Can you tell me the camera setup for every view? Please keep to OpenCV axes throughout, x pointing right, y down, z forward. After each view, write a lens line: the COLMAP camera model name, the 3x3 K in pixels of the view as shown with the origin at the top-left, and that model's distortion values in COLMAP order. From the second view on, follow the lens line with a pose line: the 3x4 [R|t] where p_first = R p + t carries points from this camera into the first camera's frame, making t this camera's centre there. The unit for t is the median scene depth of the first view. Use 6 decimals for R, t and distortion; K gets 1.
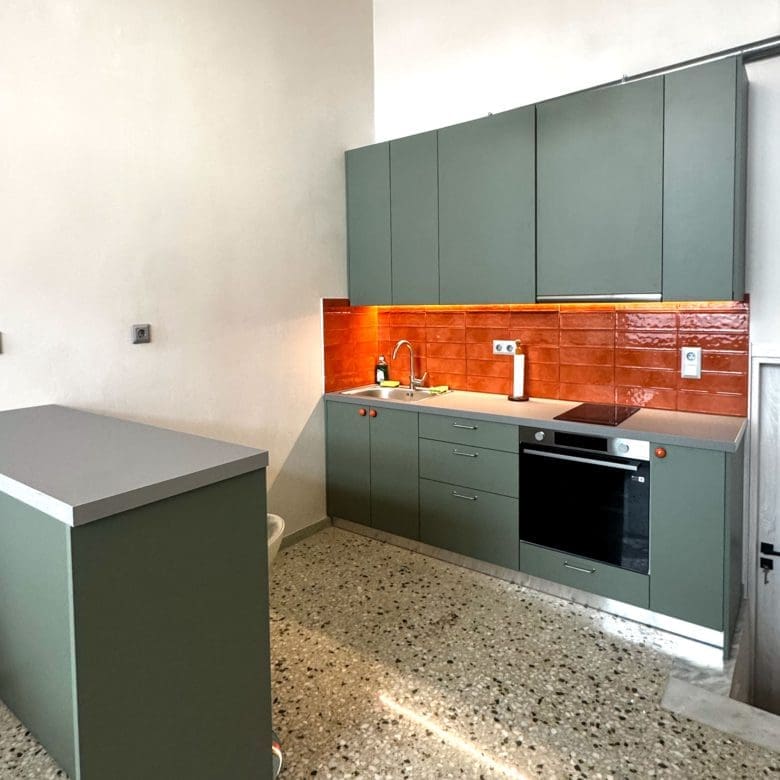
lens RADIAL K [[535.5, 0, 388.3], [0, 535.5, 336.0], [0, 0, 1]] dist [0.000274, 0.000423]
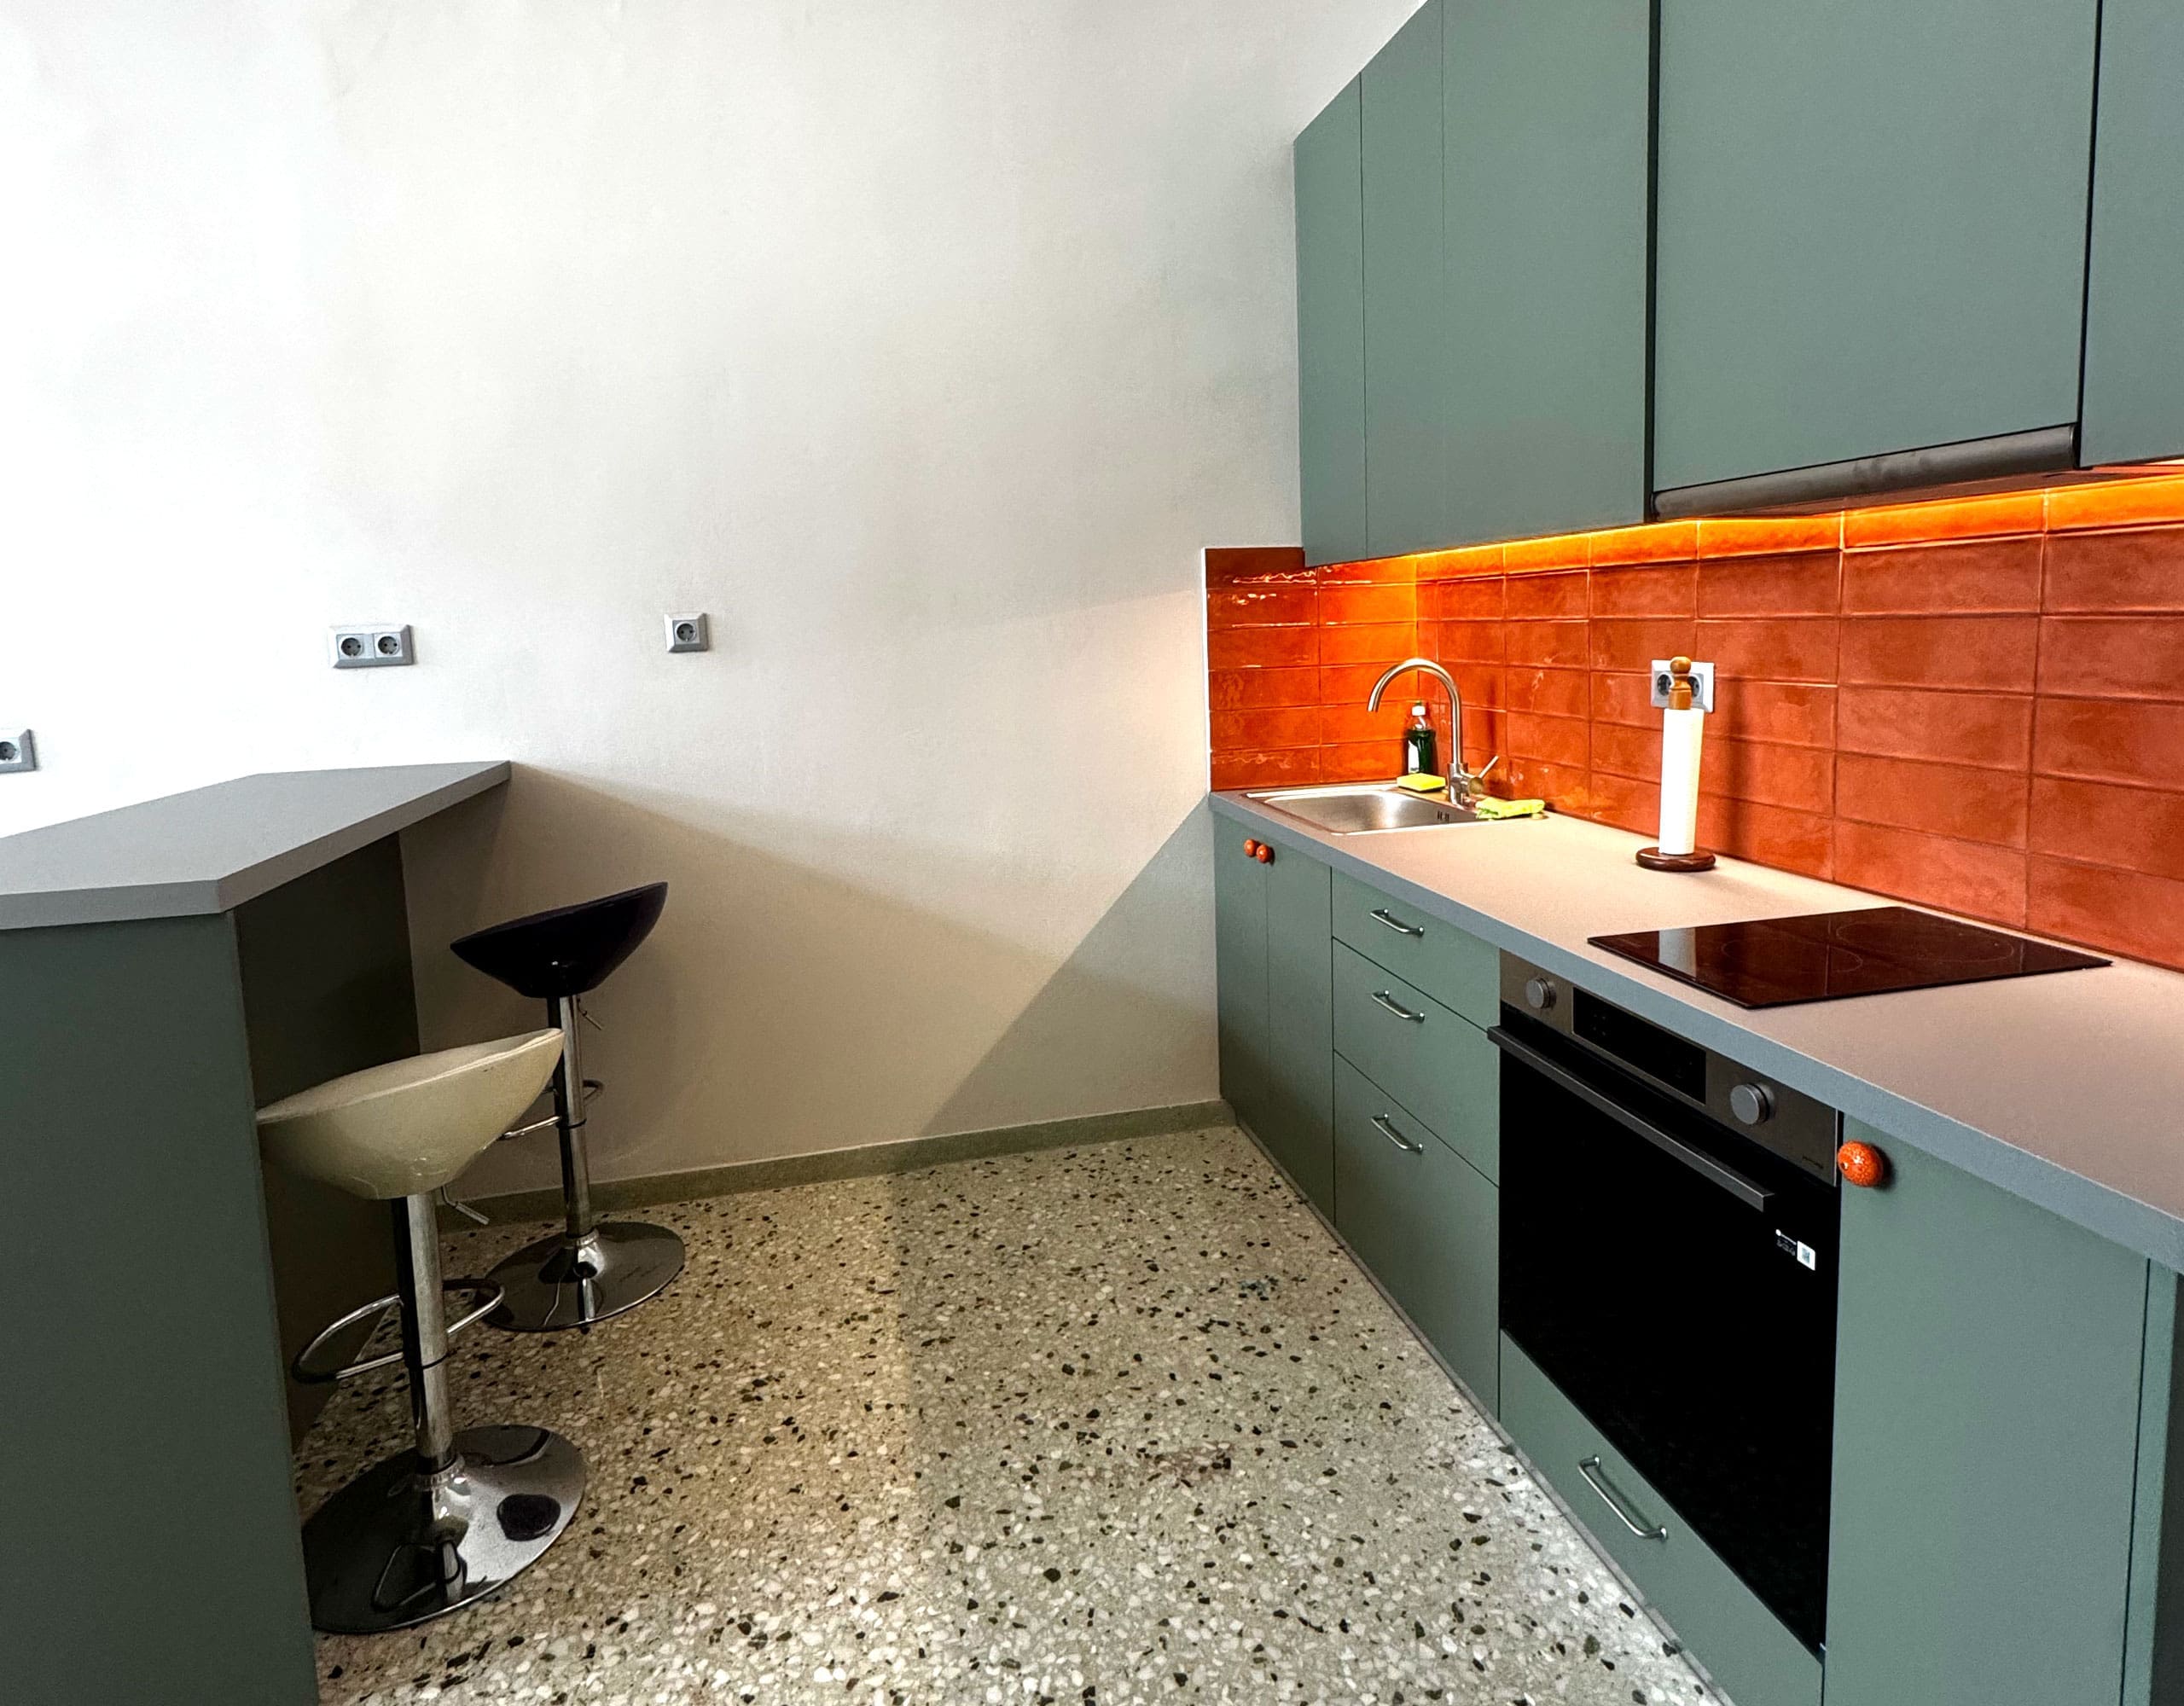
lens RADIAL K [[1172.0, 0, 1126.2], [0, 1172.0, 743.5], [0, 0, 1]] dist [-0.002969, -0.000180]
pose [[0.770091, 0.054924, -0.635565, 0.418144], [-0.012118, 0.997366, 0.071508, 0.012167], [0.637818, -0.047366, 0.768729, 0.328514]]
